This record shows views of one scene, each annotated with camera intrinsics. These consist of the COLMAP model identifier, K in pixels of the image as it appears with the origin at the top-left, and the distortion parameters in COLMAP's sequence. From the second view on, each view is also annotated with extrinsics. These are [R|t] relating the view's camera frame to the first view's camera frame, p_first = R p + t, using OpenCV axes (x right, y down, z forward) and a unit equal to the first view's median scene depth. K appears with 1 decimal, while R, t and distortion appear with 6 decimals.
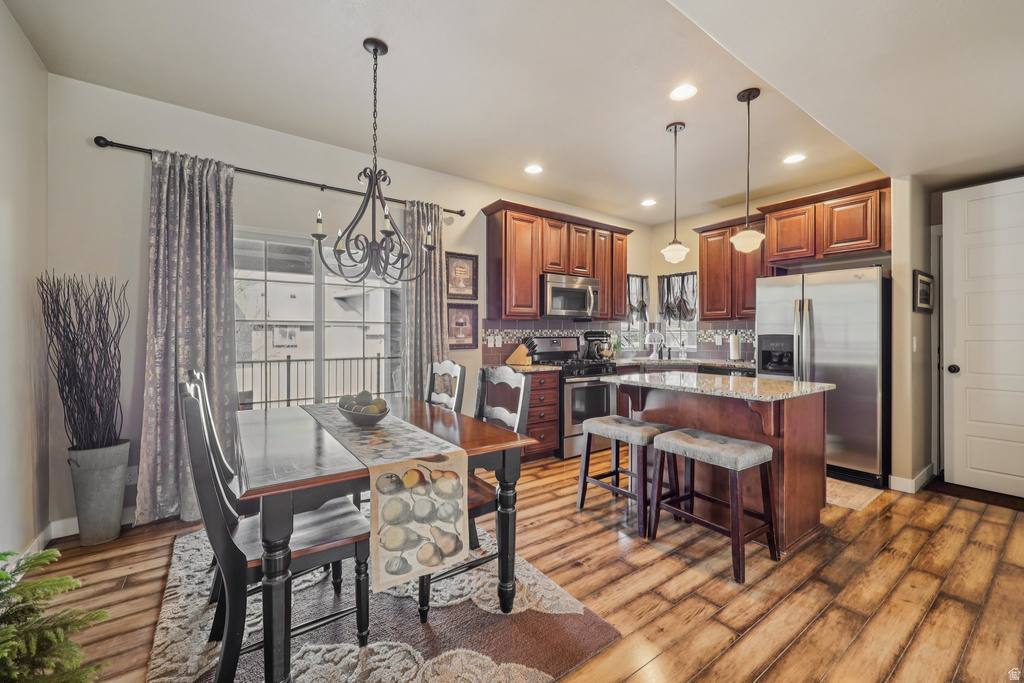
lens RADIAL K [[414.7, 0, 514.6], [0, 414.7, 334.6], [0, 0, 1]] dist [-0.001029, 0.000040]
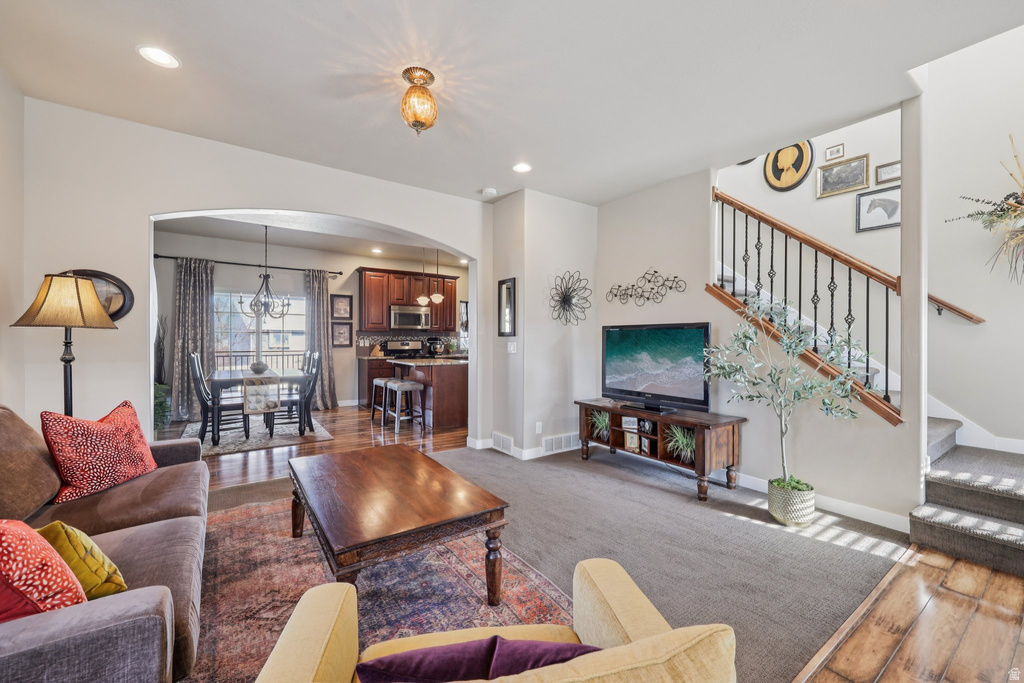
lens RADIAL K [[414.7, 0, 515.9], [0, 414.7, 340.3], [0, 0, 1]] dist [-0.001029, 0.000040]
pose [[0.999880, 0.003999, -0.014961, 0.672885], [-0.003983, 0.999992, 0.001062, -0.000151], [0.014965, -0.001002, 0.999888, -0.823993]]
